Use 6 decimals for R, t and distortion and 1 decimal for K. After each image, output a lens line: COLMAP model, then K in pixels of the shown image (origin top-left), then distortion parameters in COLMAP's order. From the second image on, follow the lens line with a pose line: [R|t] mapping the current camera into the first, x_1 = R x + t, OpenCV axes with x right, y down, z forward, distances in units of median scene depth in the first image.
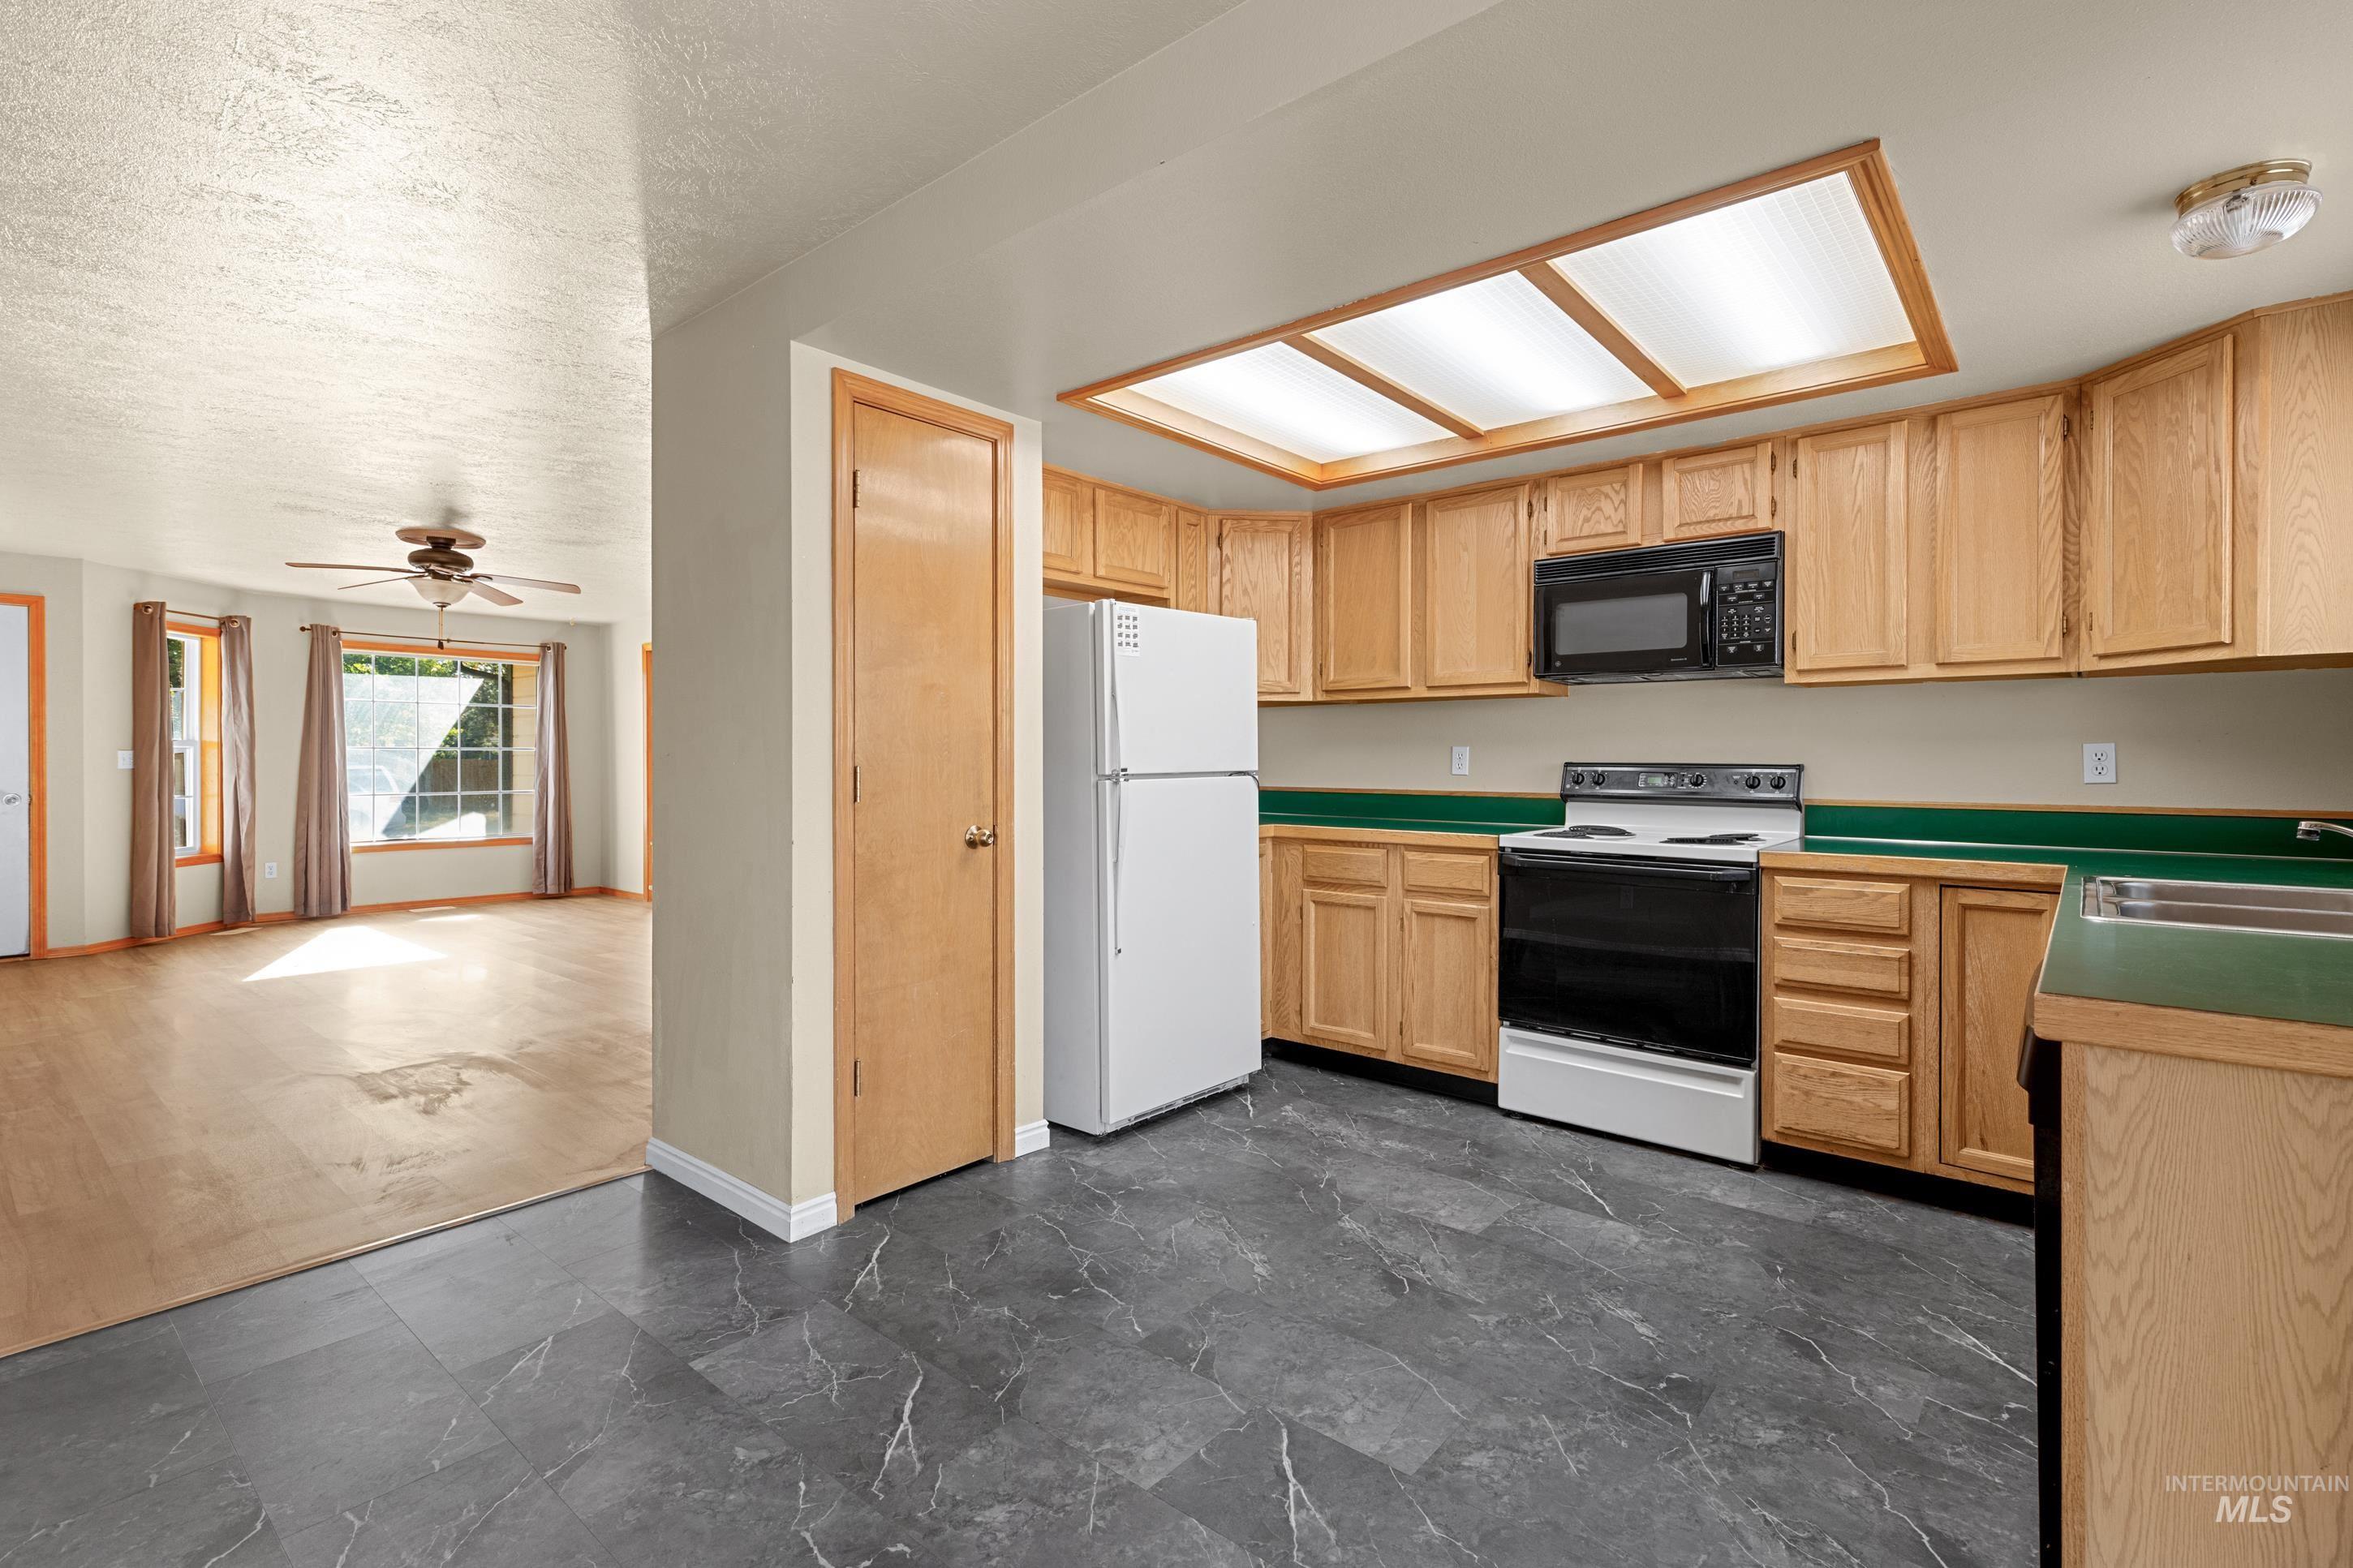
lens RADIAL K [[1087.8, 0, 1171.4], [0, 1087.8, 765.3], [0, 0, 1]] dist [0.007606, -0.000881]
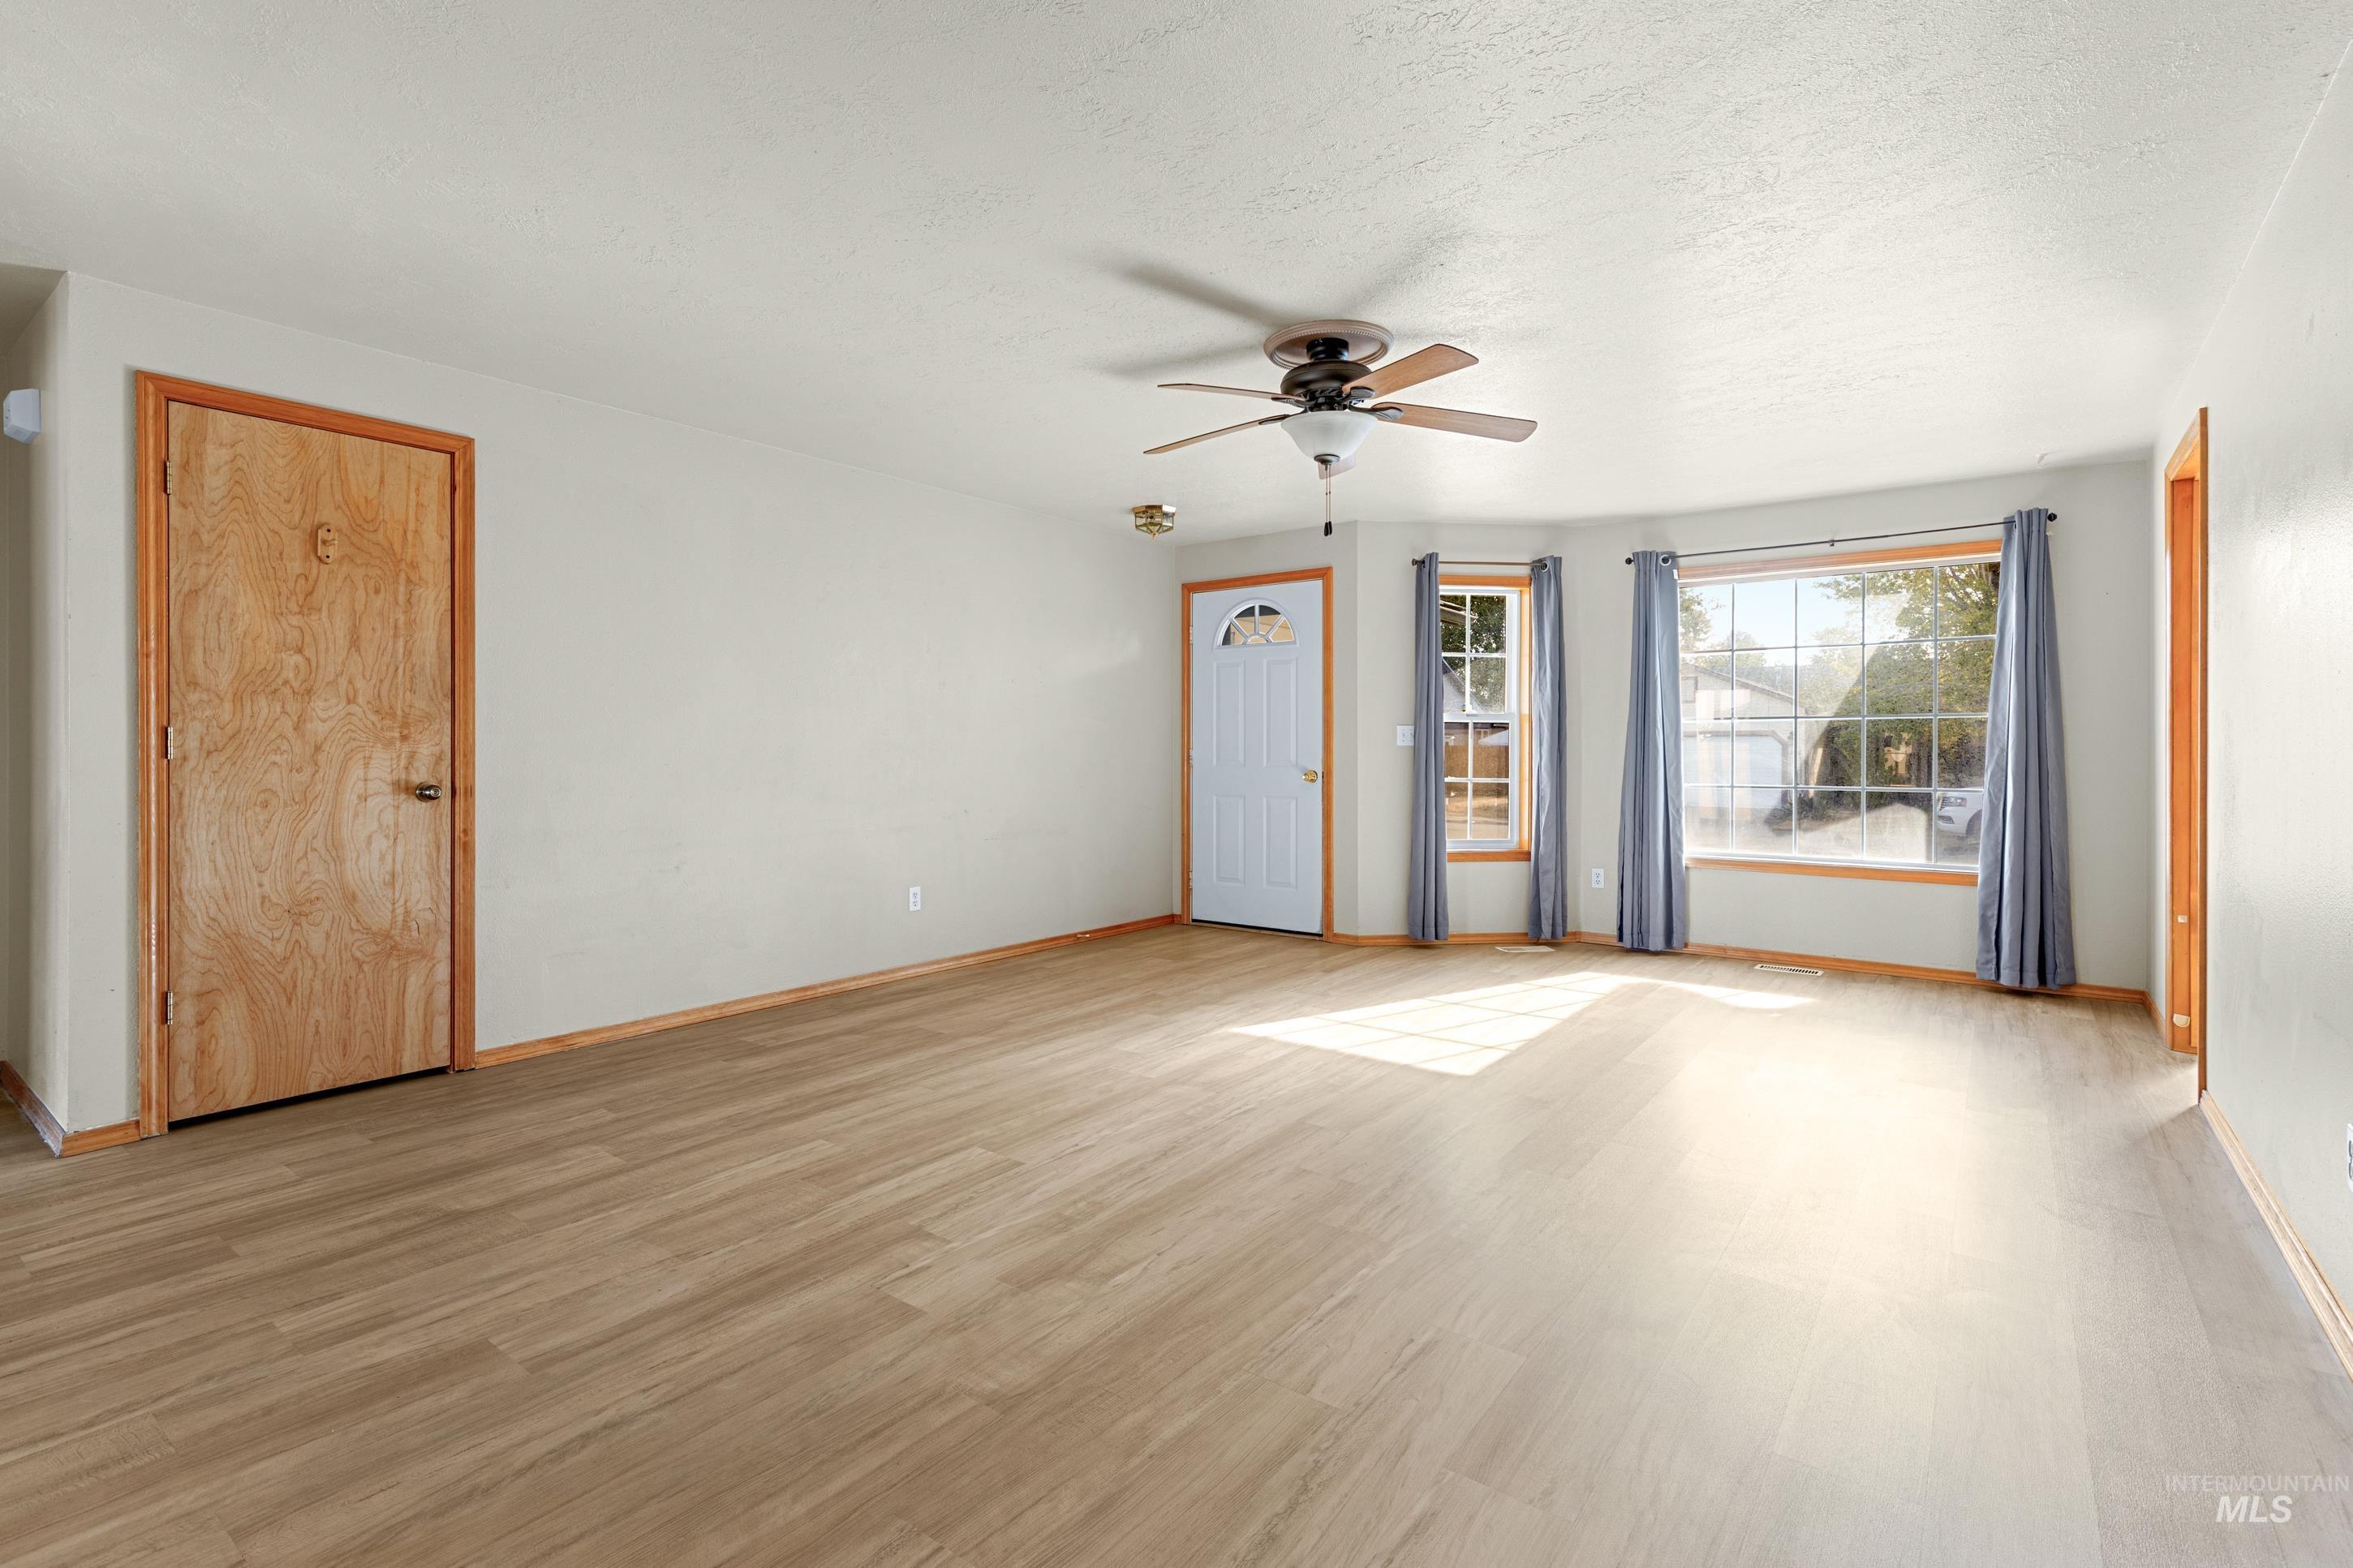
lens RADIAL K [[1096.5, 0, 1153.5], [0, 1096.5, 760.0], [0, 0, 1]] dist [-0.000448, -0.000464]
pose [[0.066938, 0.009662, -0.997710, -0.171923], [-0.006709, 0.999935, 0.009233, 0.017433], [0.997735, 0.006075, 0.066998, 1.651930]]
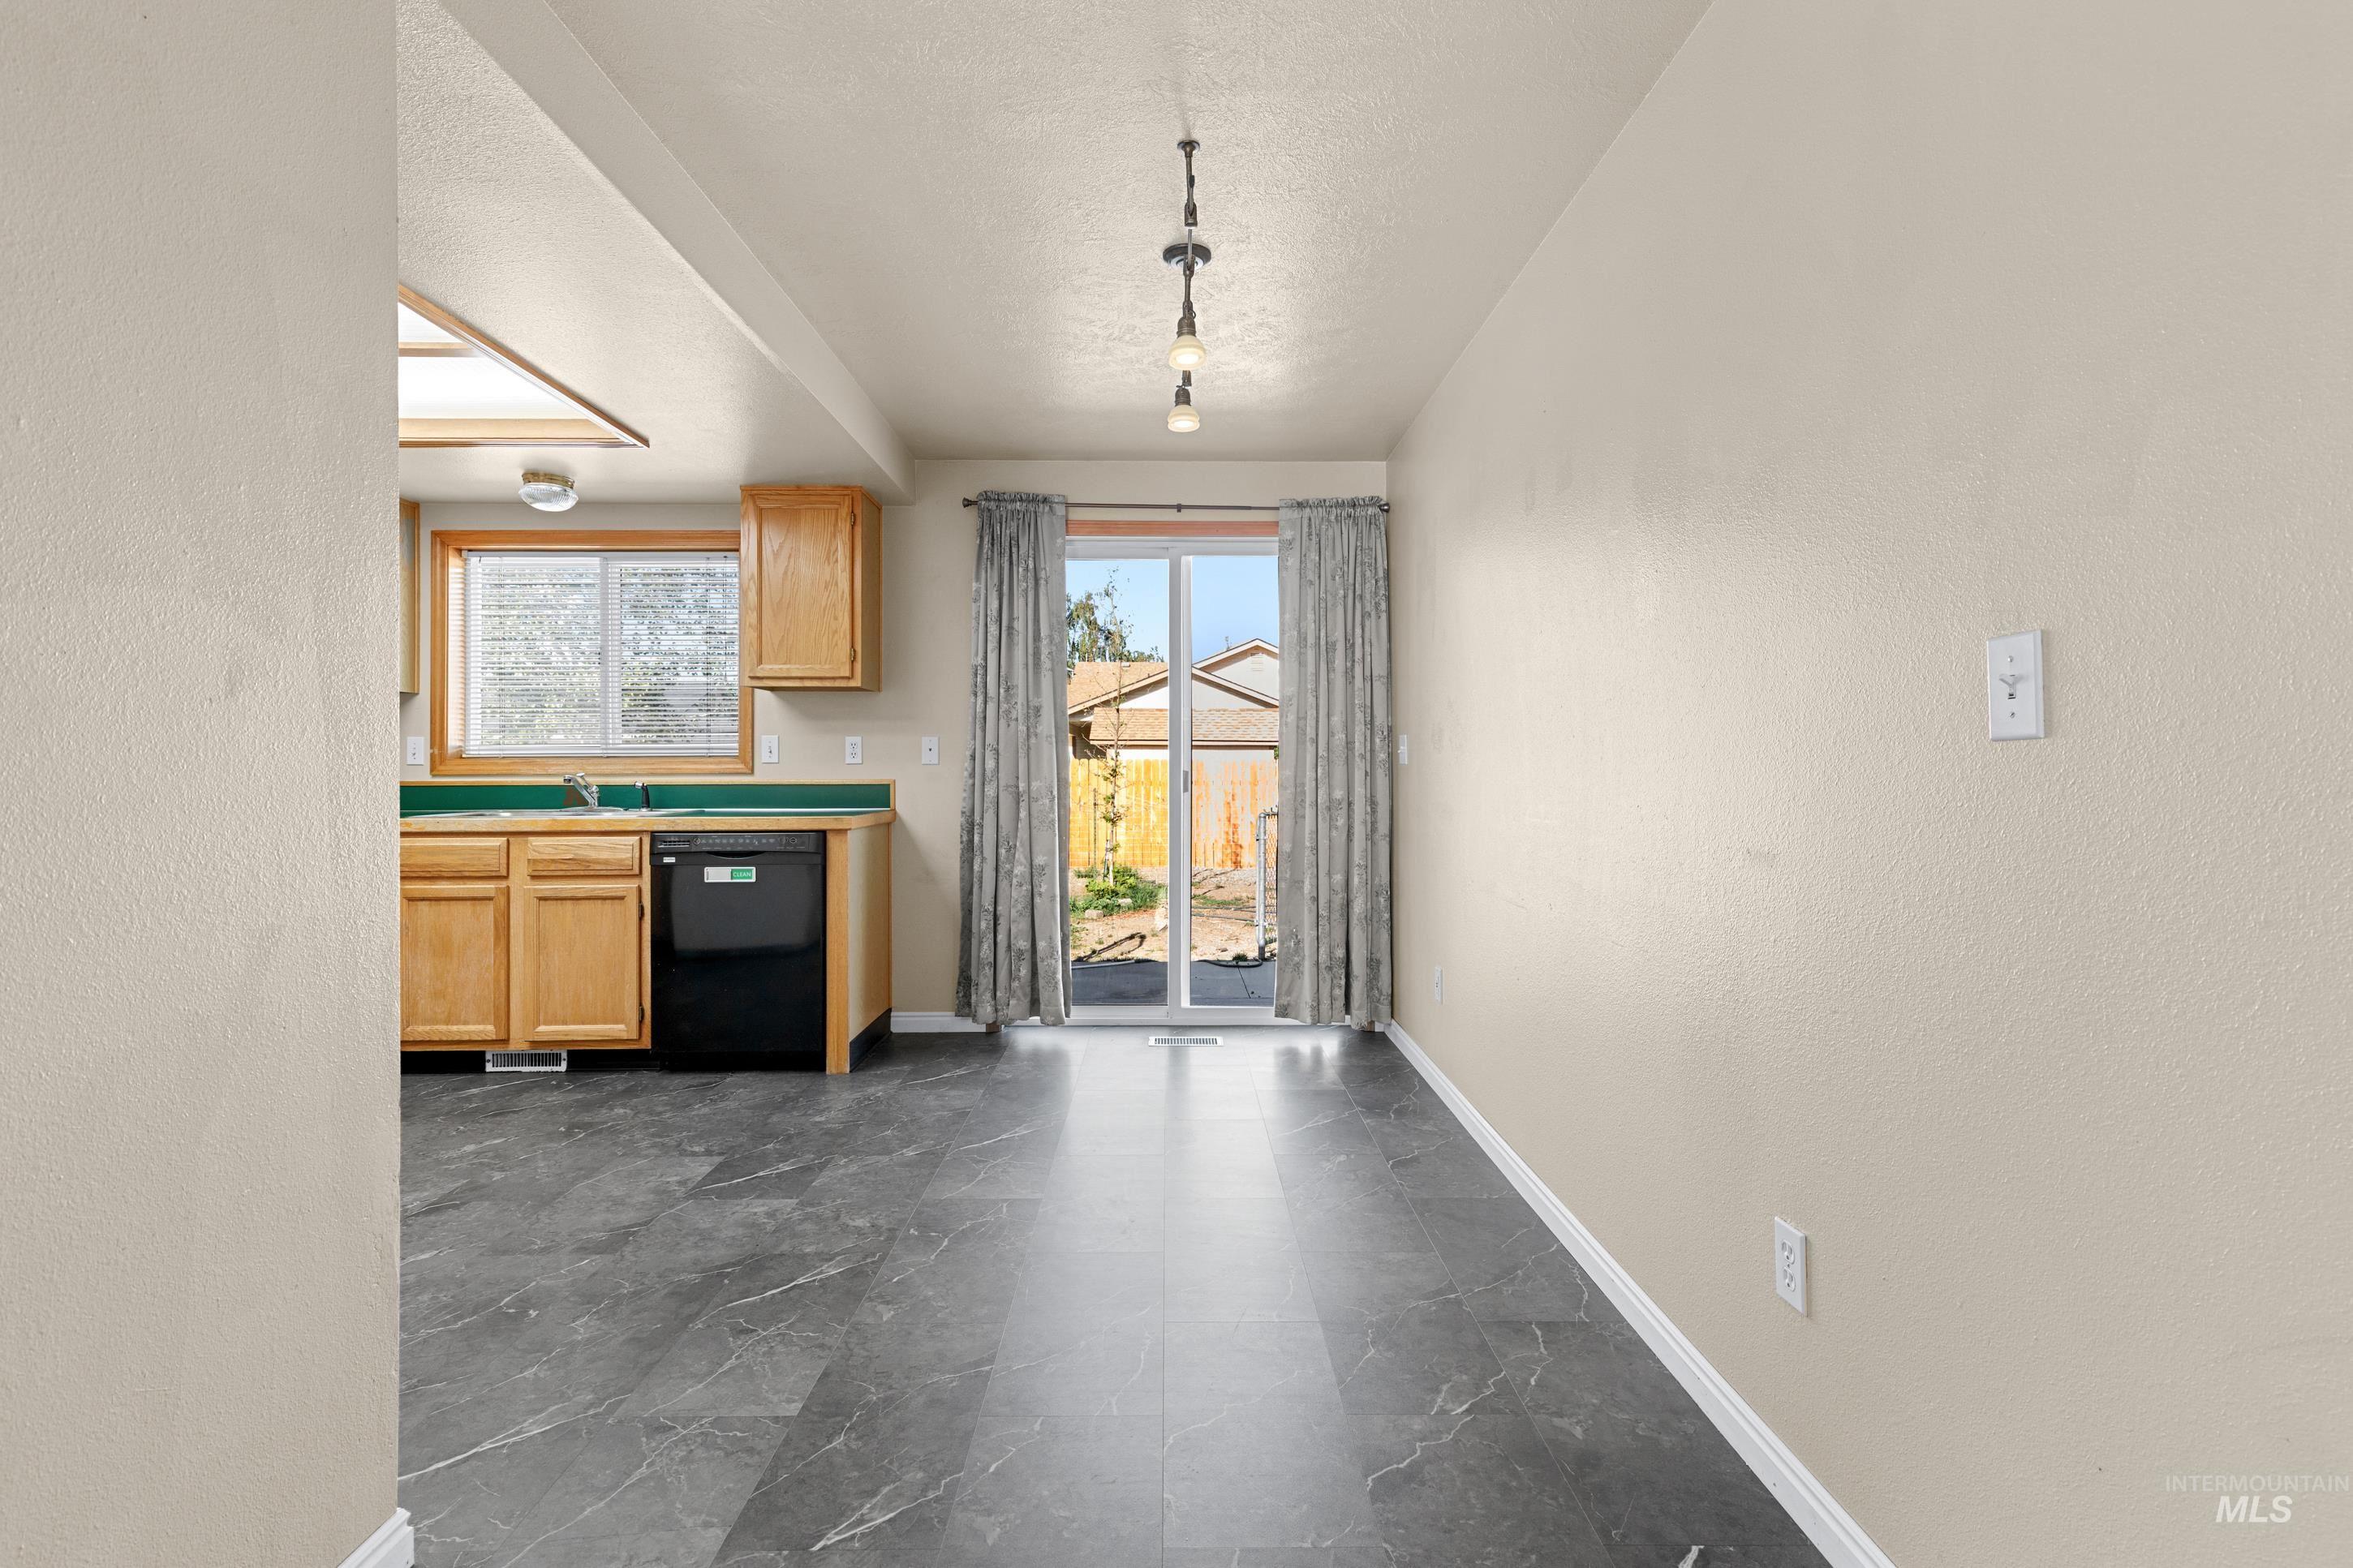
lens RADIAL K [[1091.1, 0, 1188.0], [0, 1091.1, 765.2], [0, 0, 1]] dist [0.012319, -0.000407]
pose [[-0.666893, 0.003942, 0.745143, -0.888772], [0.005396, 0.999985, -0.000461, 0.022720], [-0.745134, 0.003713, -0.666904, 0.919297]]
